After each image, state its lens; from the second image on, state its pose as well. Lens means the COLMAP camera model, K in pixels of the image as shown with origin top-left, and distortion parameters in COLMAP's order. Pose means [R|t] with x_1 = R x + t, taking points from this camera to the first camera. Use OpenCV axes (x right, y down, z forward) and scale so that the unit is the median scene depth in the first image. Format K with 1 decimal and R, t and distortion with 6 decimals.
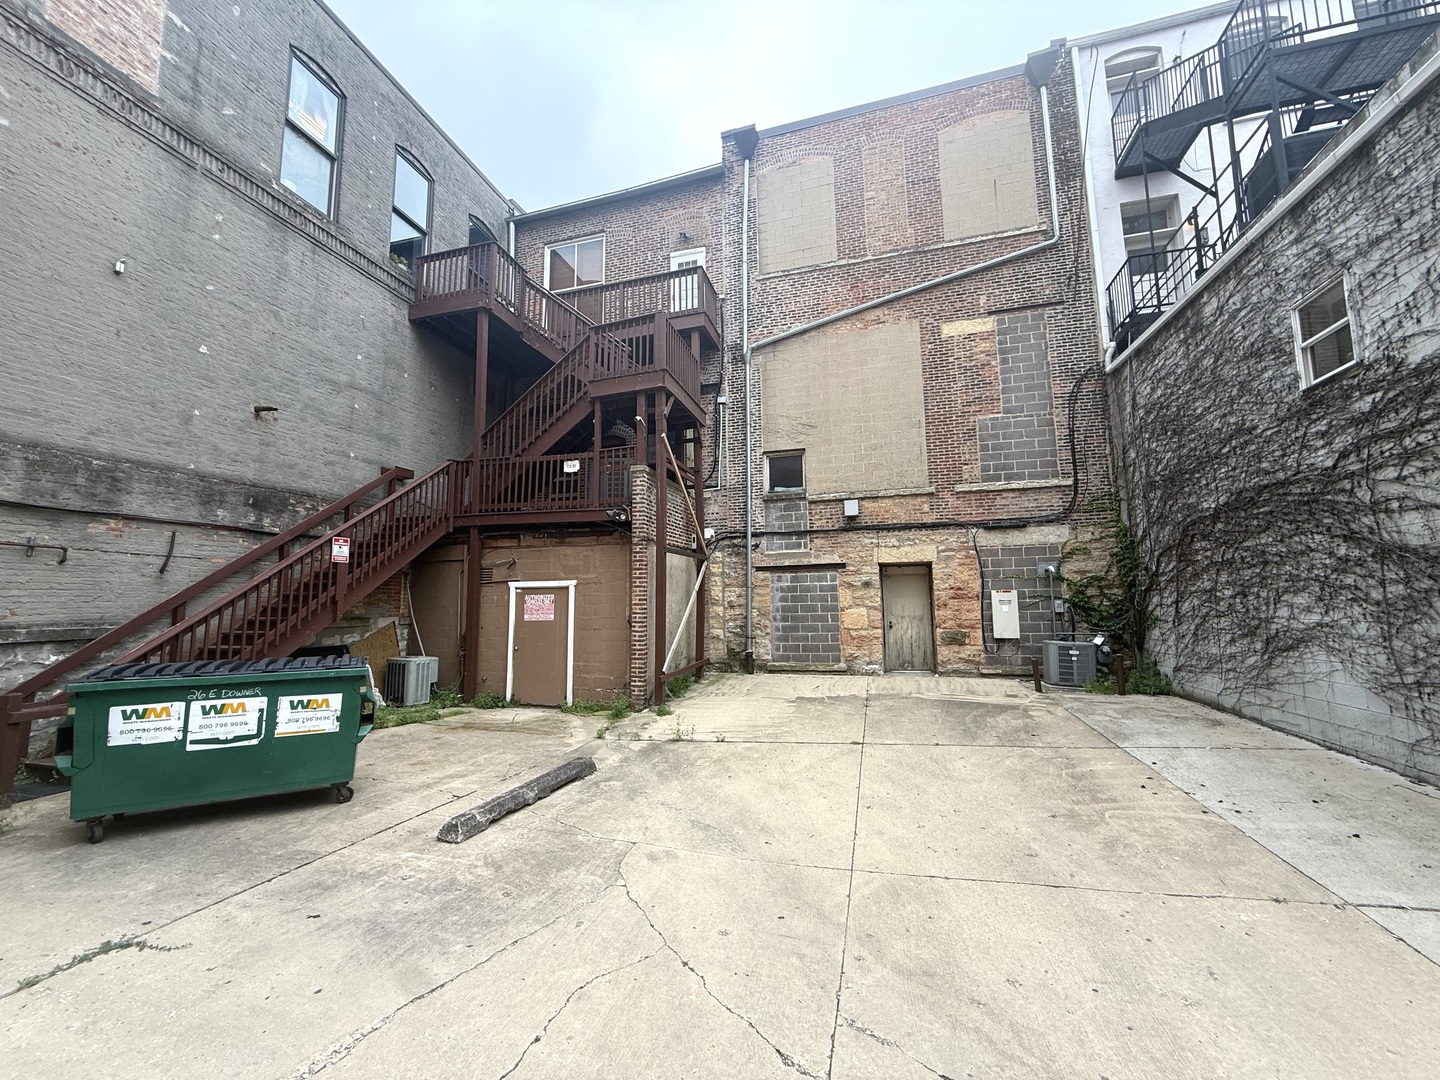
lens RADIAL K [[574.5, 0, 714.6], [0, 574.5, 536.6], [0, 0, 1]] dist [0.001752, 0.000084]
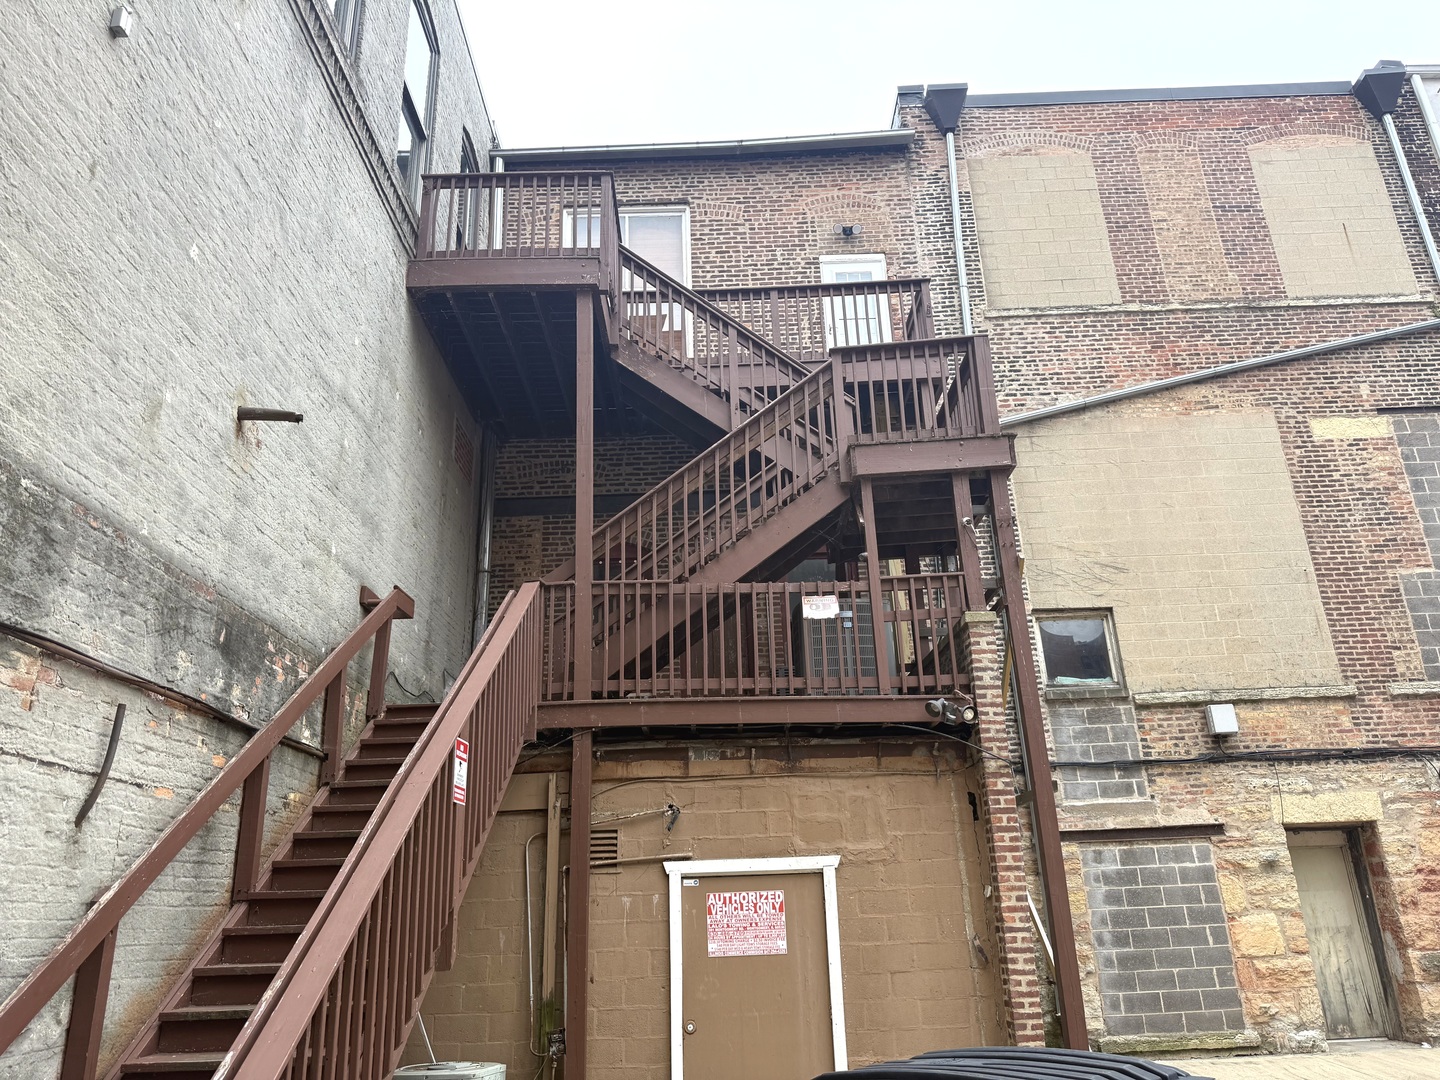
lens RADIAL K [[1017.7, 0, 714.4], [0, 1017.7, 541.1], [0, 0, 1]] dist [0.037053, -0.034211]
pose [[0.958811, 0.077832, 0.273172, -0.504090], [-0.008661, 0.969289, -0.245770, 0.030150], [-0.283911, 0.233281, 0.930040, 0.193940]]
